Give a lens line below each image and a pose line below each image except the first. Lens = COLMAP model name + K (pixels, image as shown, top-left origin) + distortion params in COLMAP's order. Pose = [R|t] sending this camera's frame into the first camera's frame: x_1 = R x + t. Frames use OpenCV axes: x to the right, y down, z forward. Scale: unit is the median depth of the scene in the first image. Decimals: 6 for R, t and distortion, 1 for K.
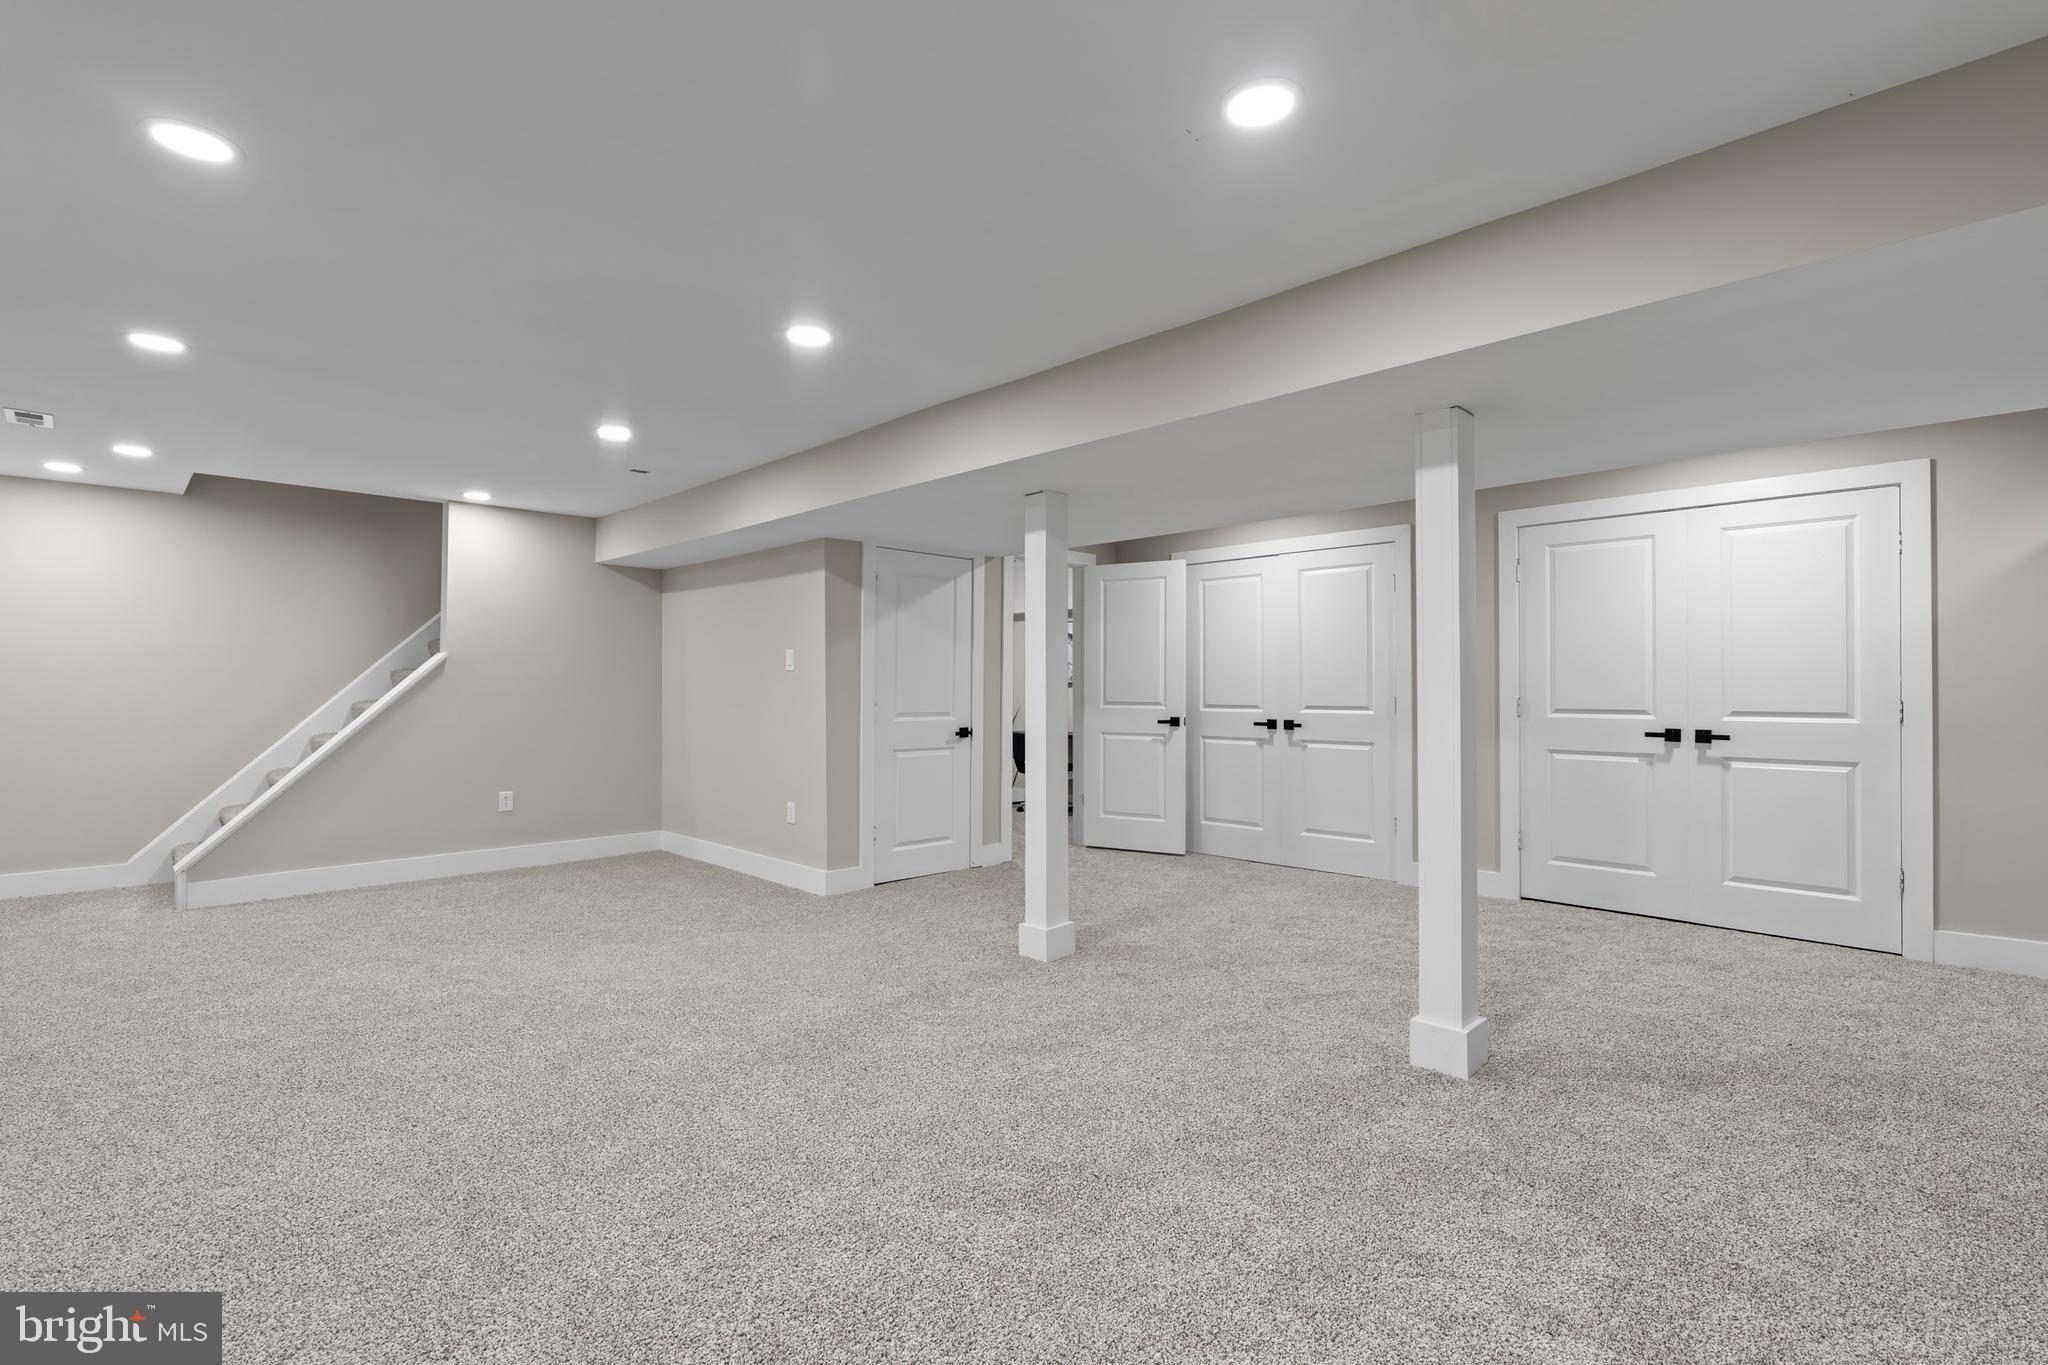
lens RADIAL K [[934.3, 0, 1025.7], [0, 934.3, 687.0], [0, 0, 1]] dist [-0.004474, 0.002549]
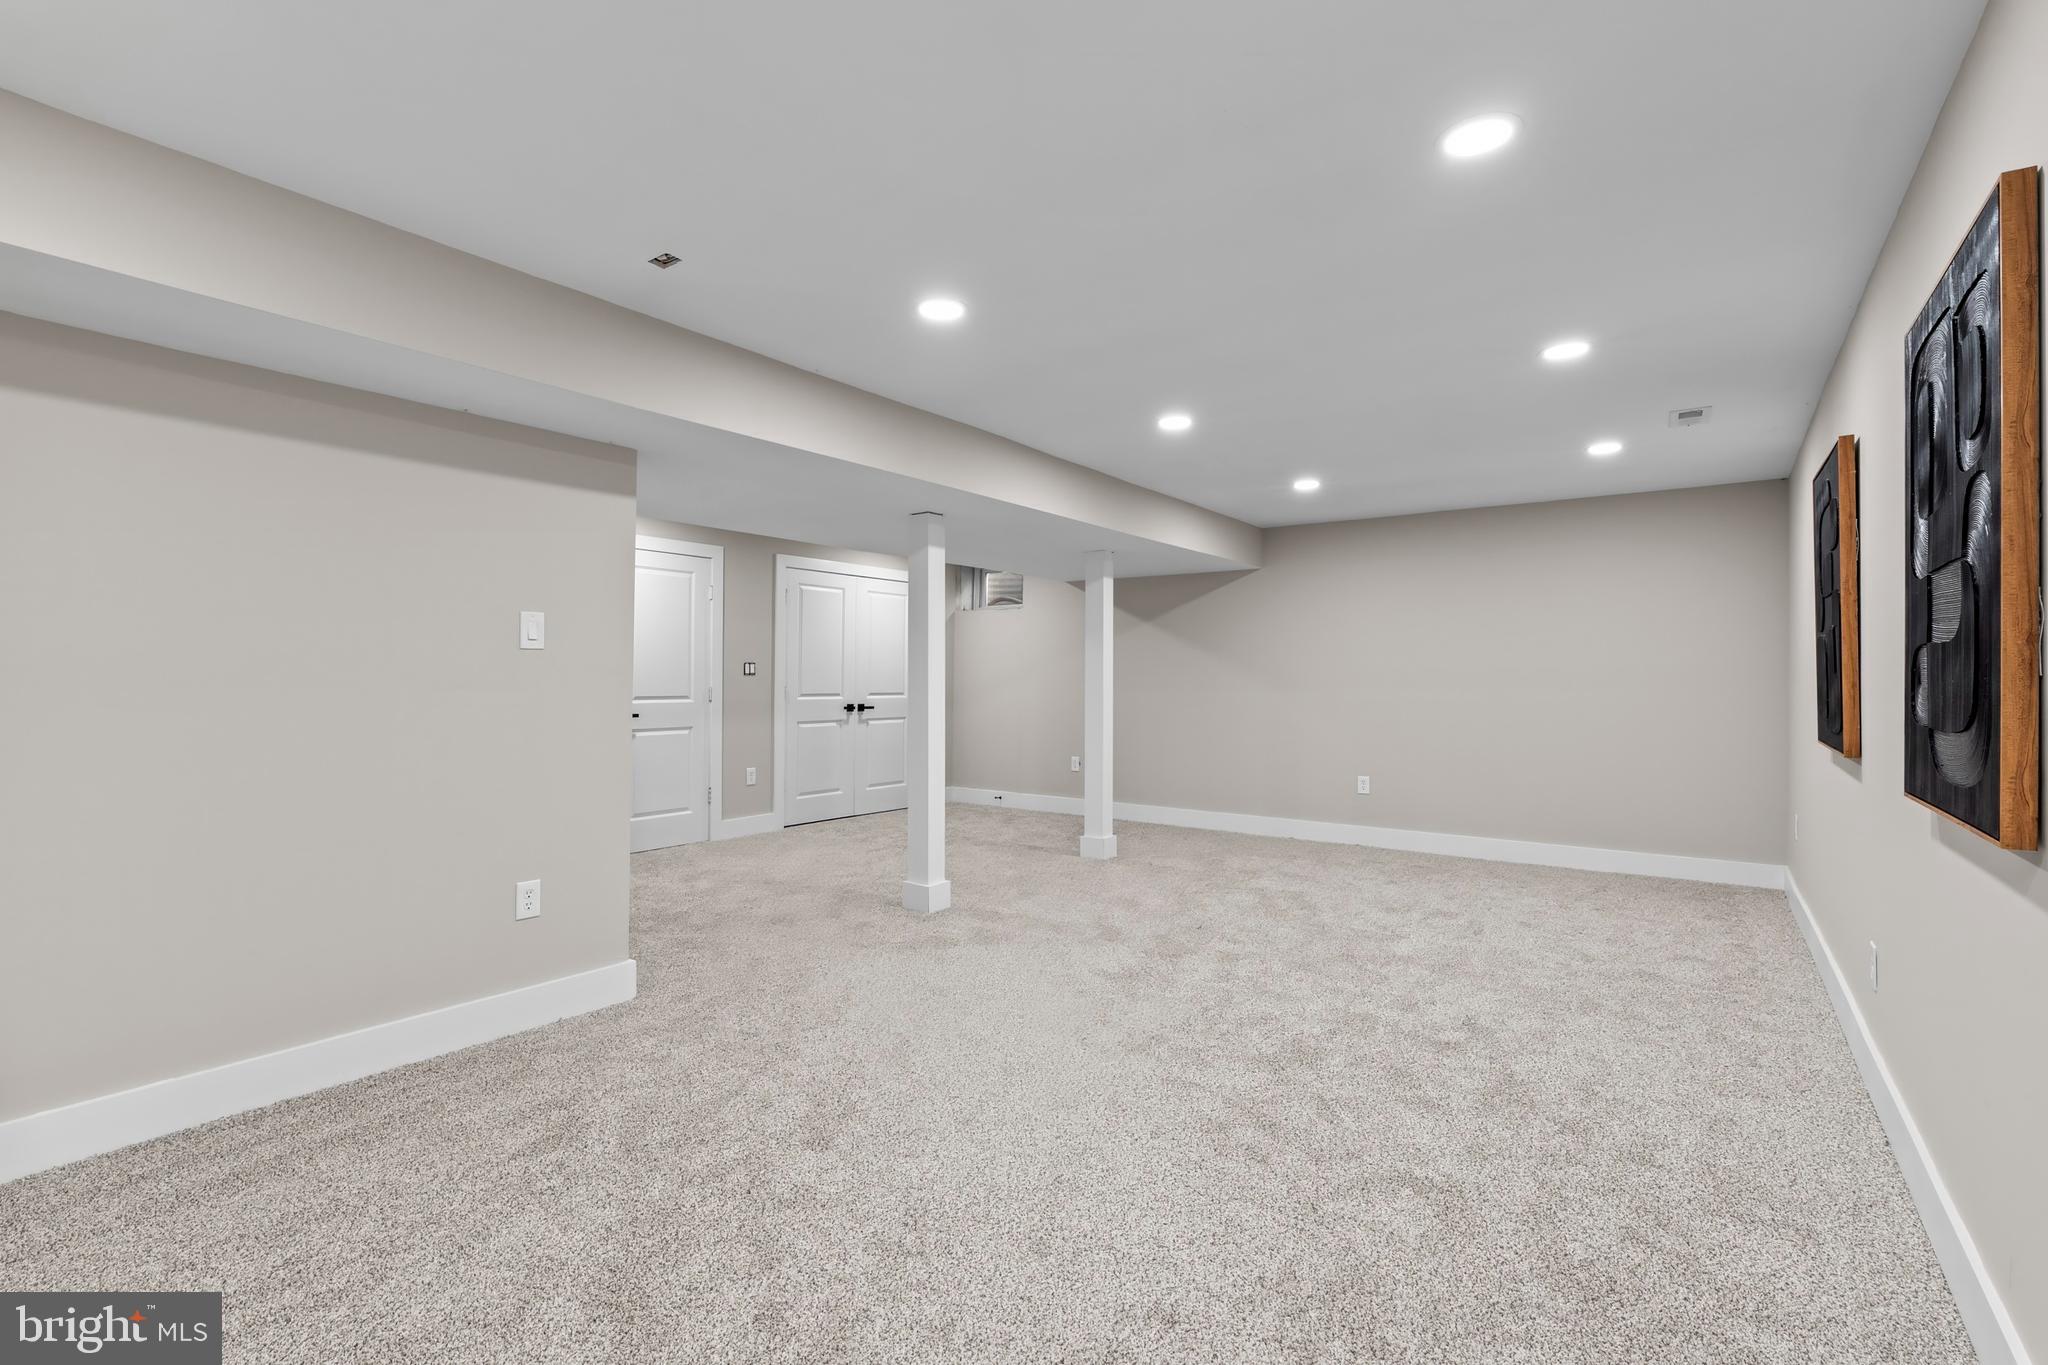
lens RADIAL K [[934.3, 0, 1017.7], [0, 934.3, 676.5], [0, 0, 1]] dist [-0.004474, 0.002549]
pose [[-0.155304, 0.003448, 0.987861, -1.036658], [-0.002831, 0.999988, -0.003935, 0.000841], [-0.987863, -0.003407, -0.155292, 0.960774]]
